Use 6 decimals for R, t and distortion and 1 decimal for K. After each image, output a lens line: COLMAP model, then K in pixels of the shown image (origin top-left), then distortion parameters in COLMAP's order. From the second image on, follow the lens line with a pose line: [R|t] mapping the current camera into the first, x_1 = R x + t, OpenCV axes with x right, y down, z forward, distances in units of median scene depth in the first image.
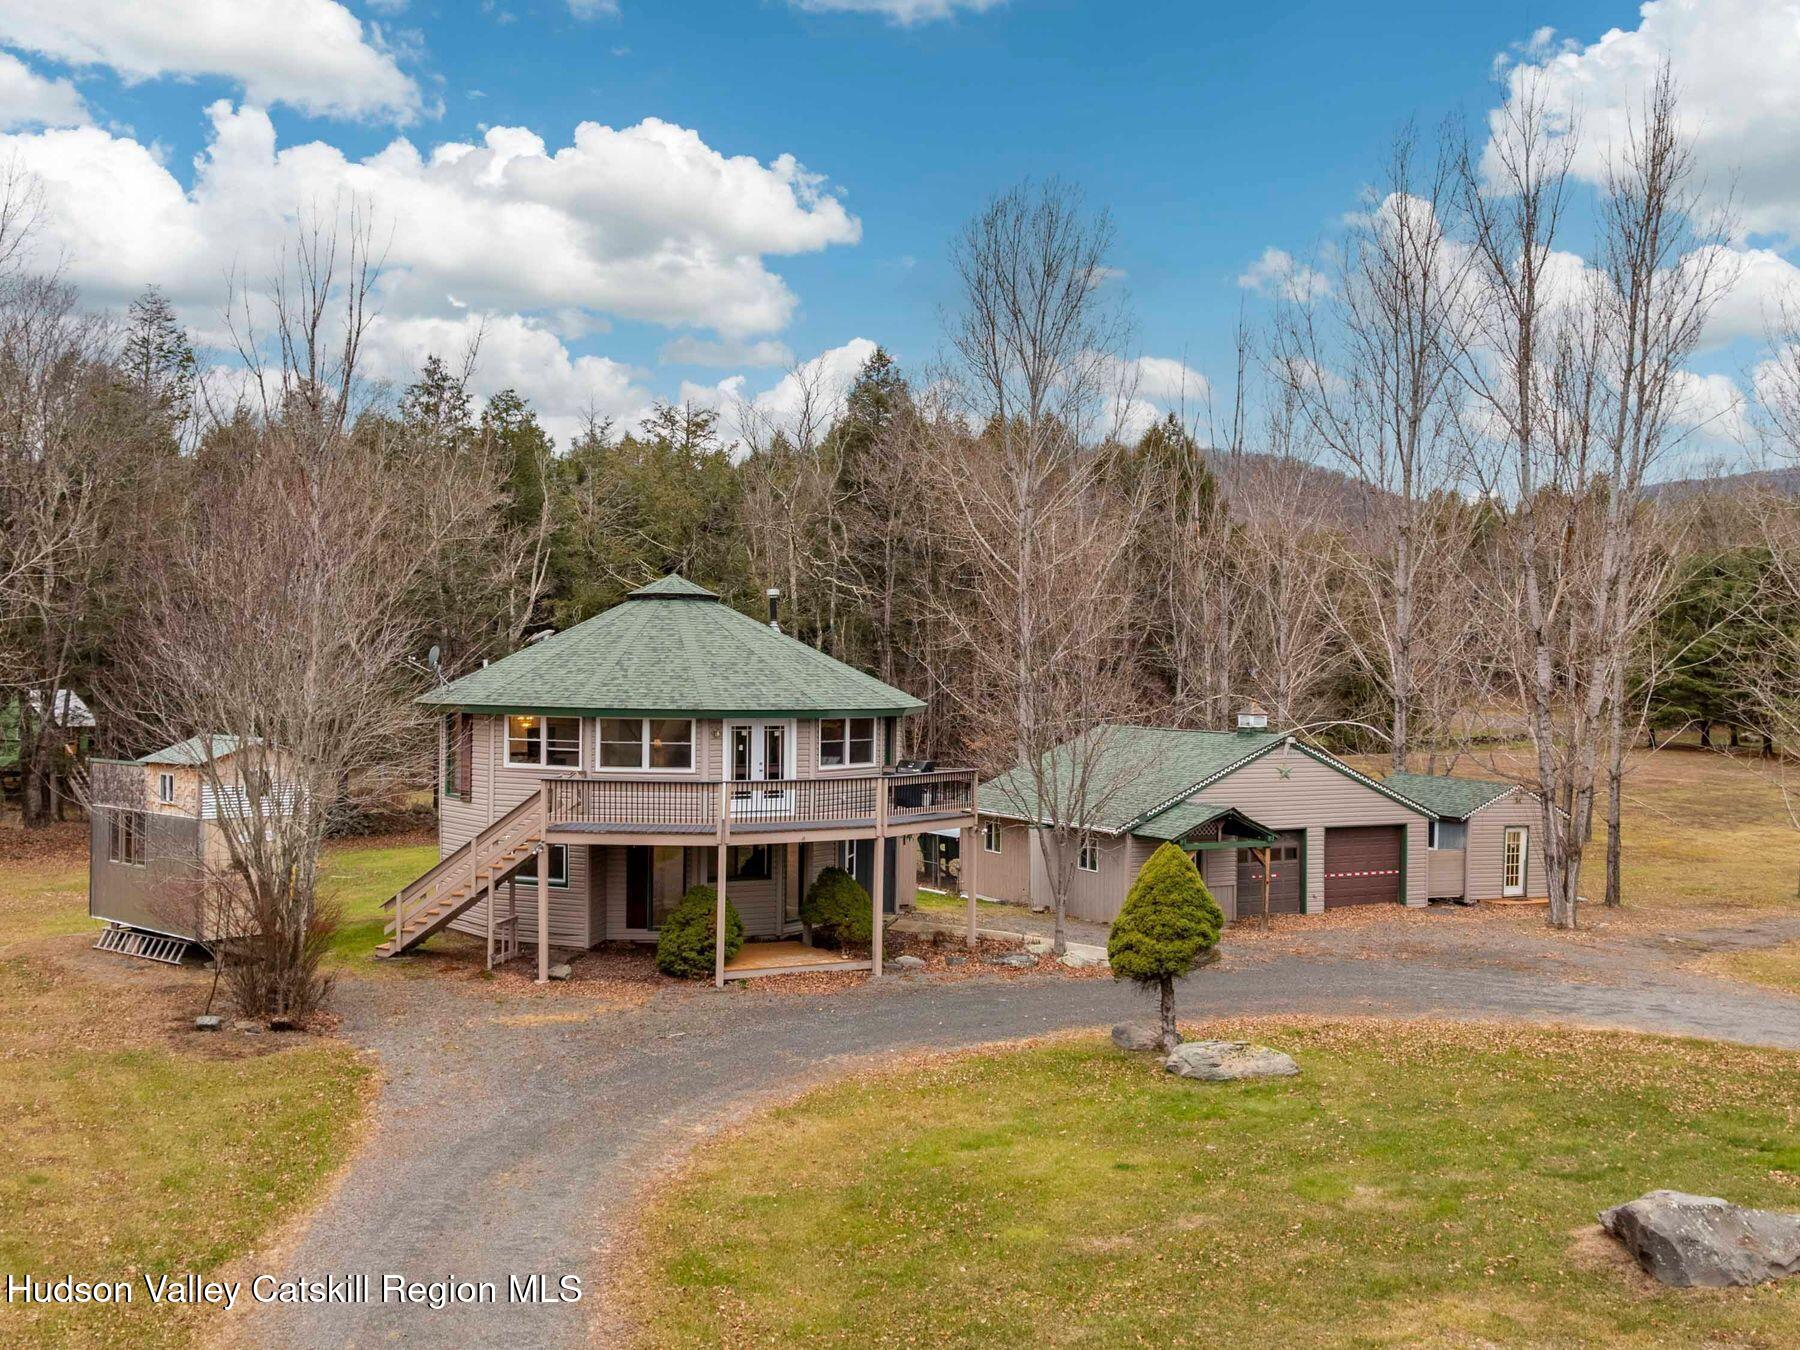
lens RADIAL K [[1698.1, 0, 900.0], [0, 1698.1, 675.0], [0, 0, 1]] dist [-0.008458, -0.011302]
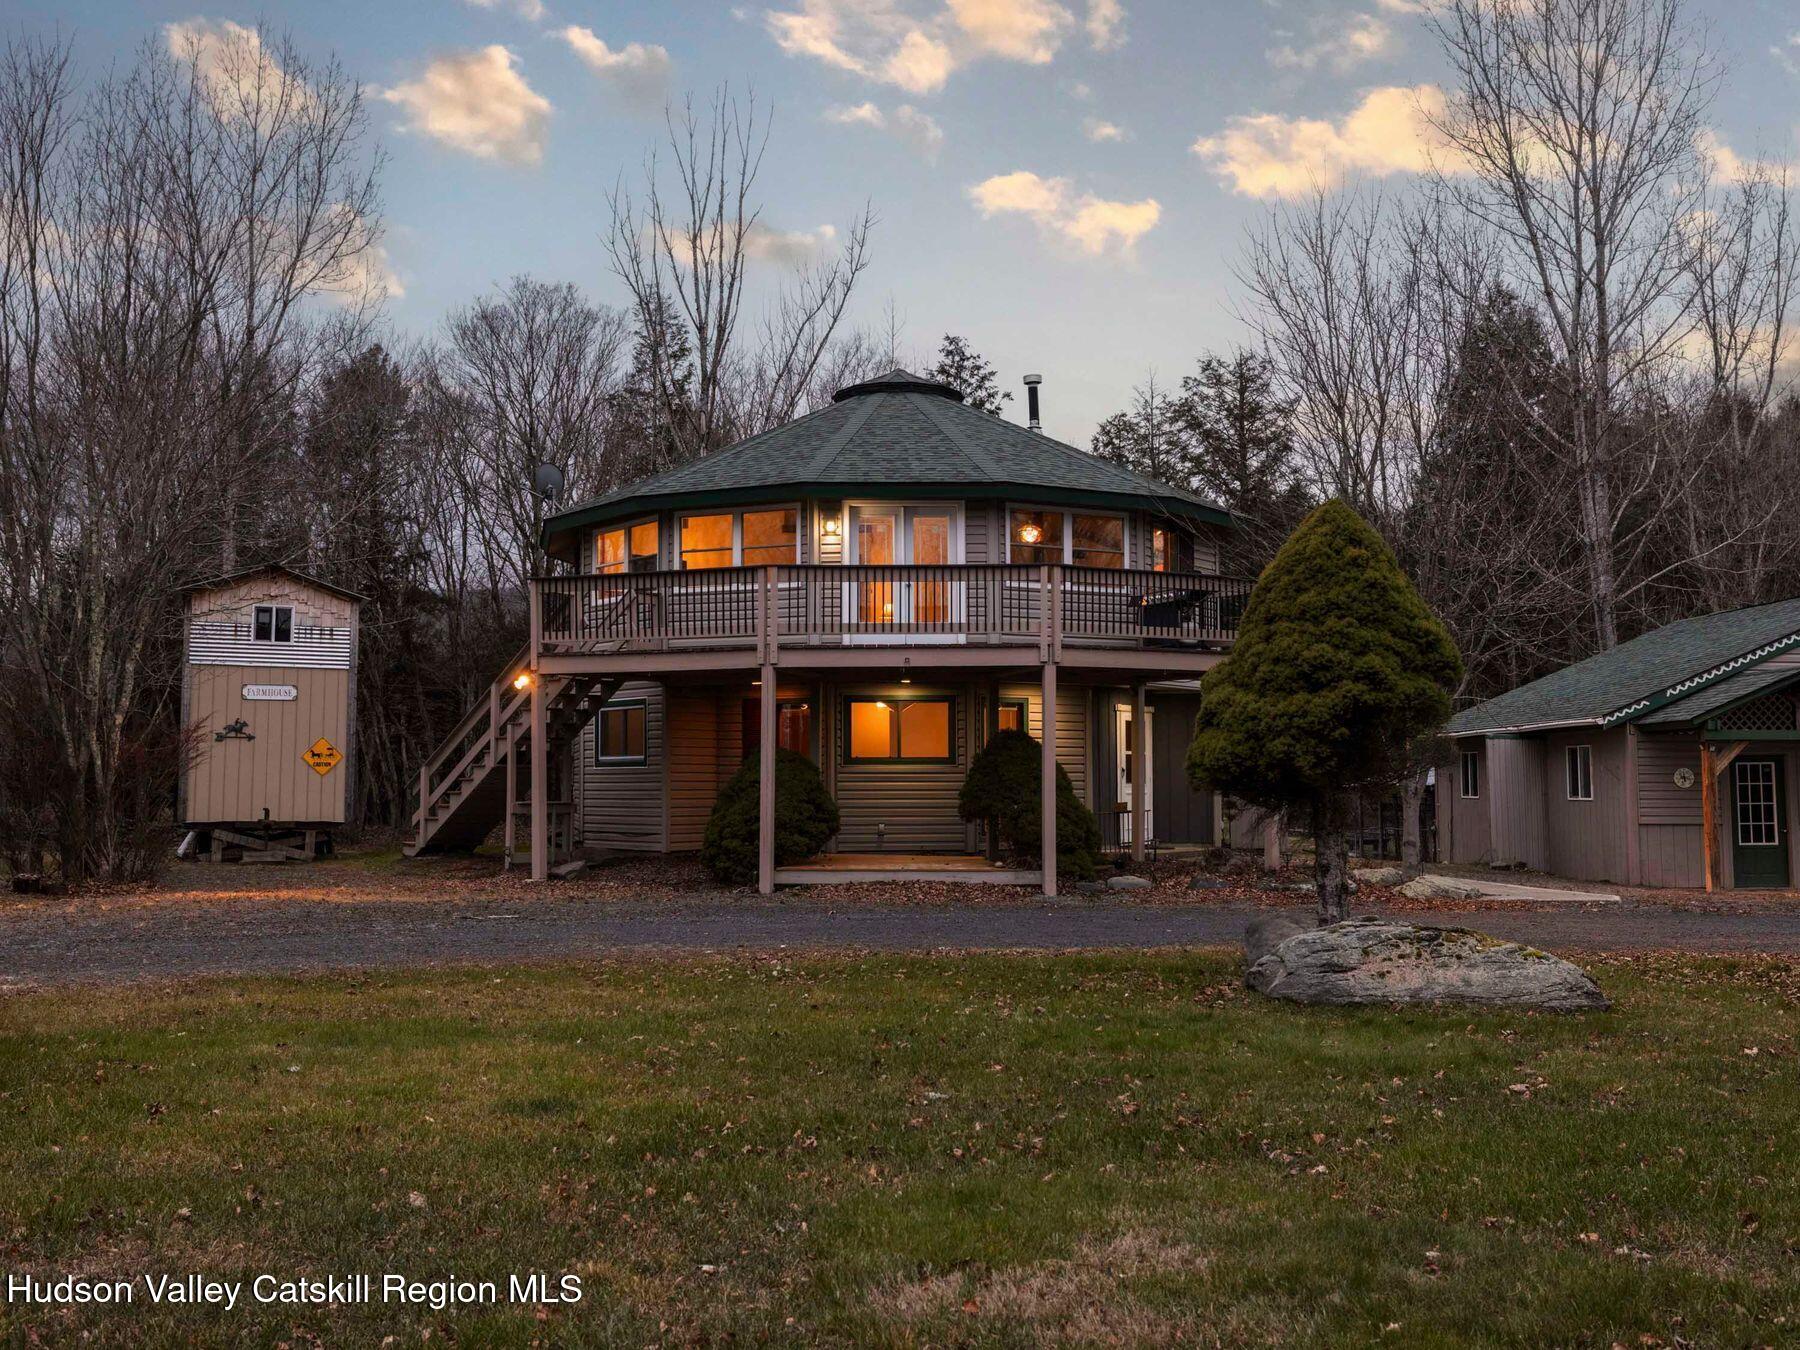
lens RADIAL K [[1629.6, 0, 900.0], [0, 1629.6, 675.0], [0, 0, 1]] dist [-0.001310, 0.009813]
pose [[0.891101, -0.045241, -0.451545, 0.194410], [0.011935, 0.997011, -0.076337, 0.136926], [0.453649, 0.062635, 0.888977, 0.442005]]
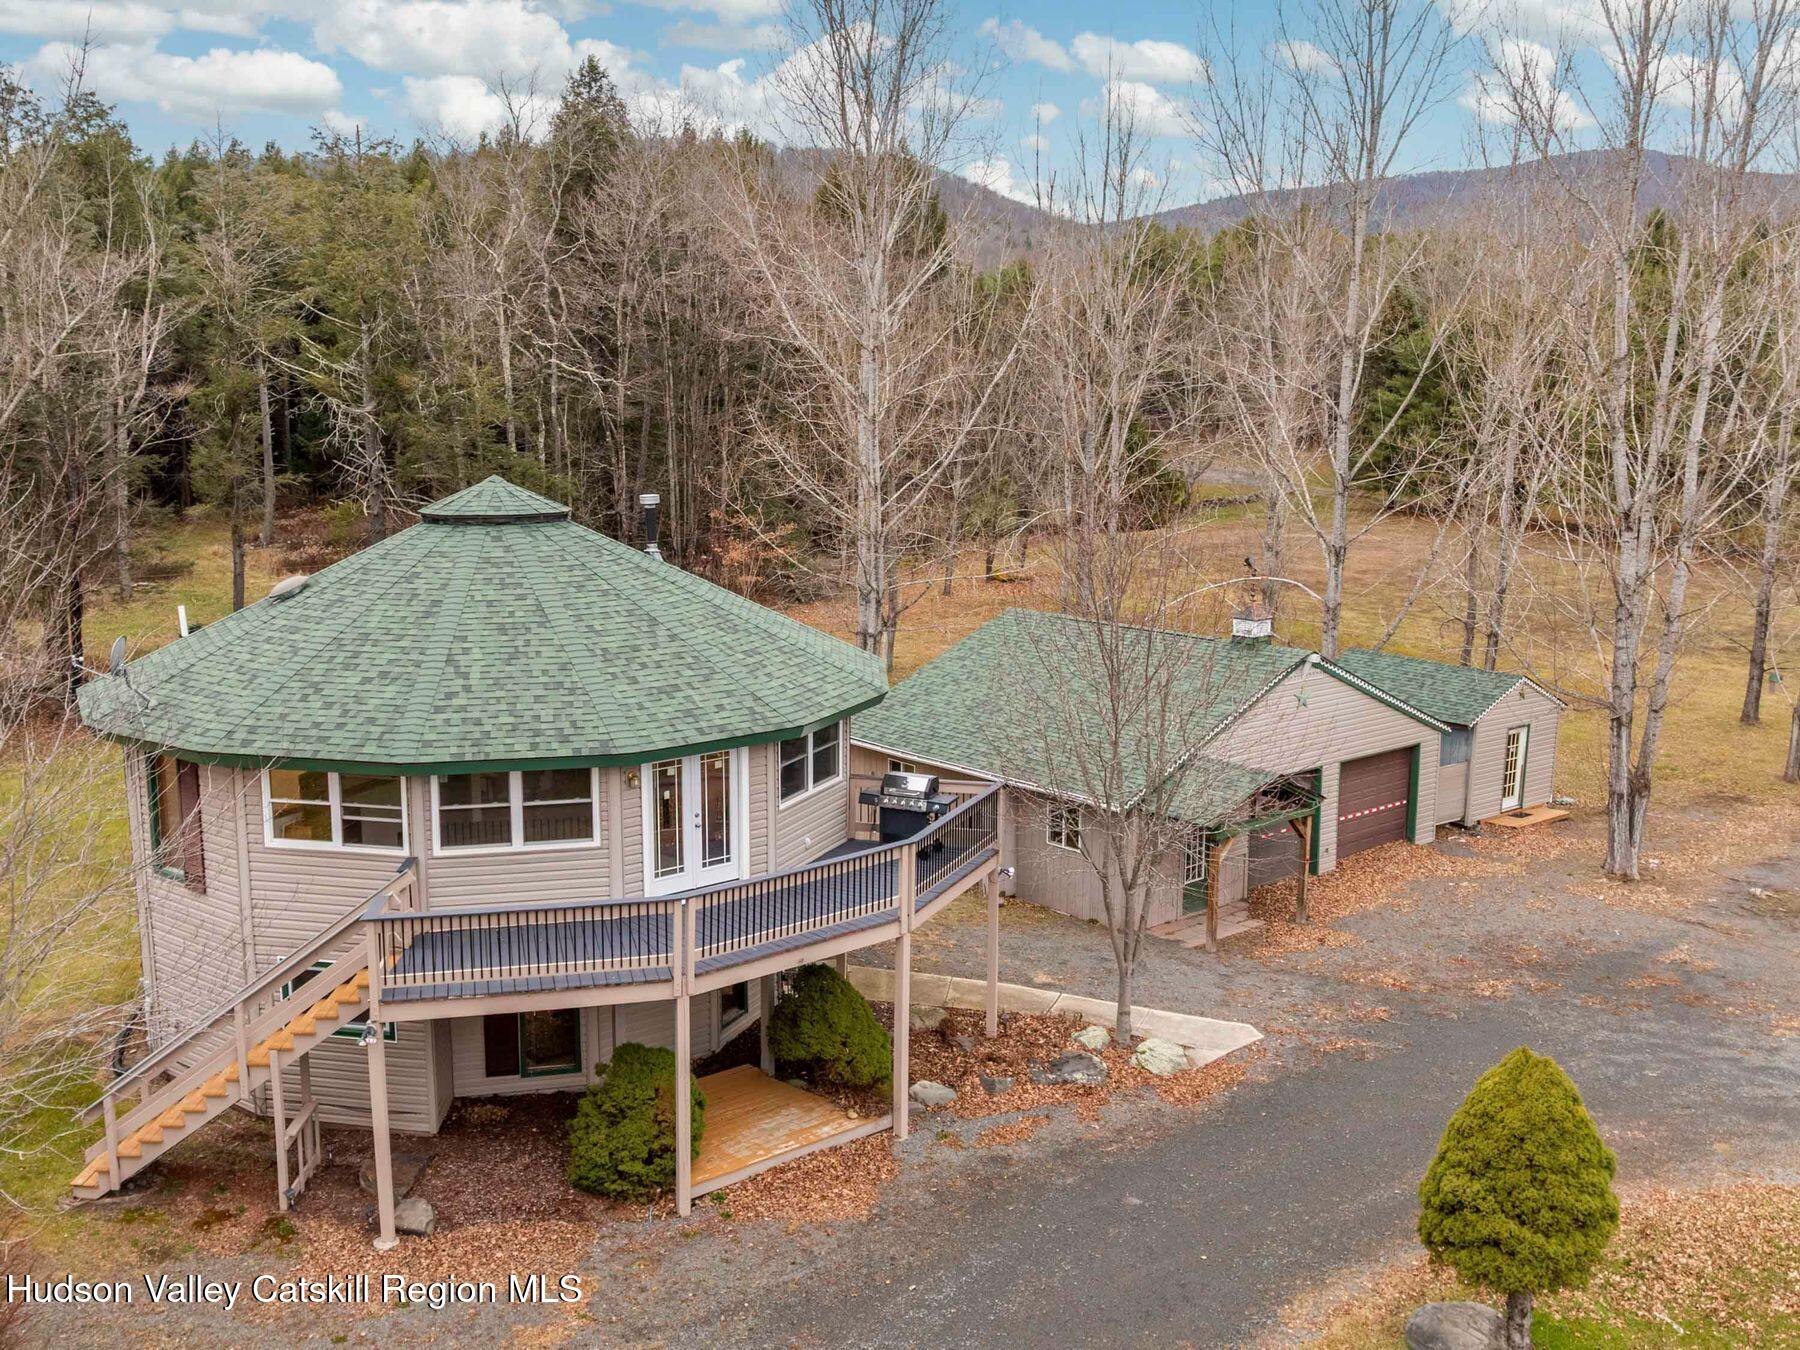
lens RADIAL K [[1700.4, 0, 900.0], [0, 1700.4, 675.0], [0, 0, 1]] dist [-0.013675, -0.022918]
pose [[0.974979, -0.044399, 0.217817, -0.142274], [0.006627, 0.985221, 0.171161, -0.105192], [-0.222197, -0.165435, 0.960864, 0.385068]]
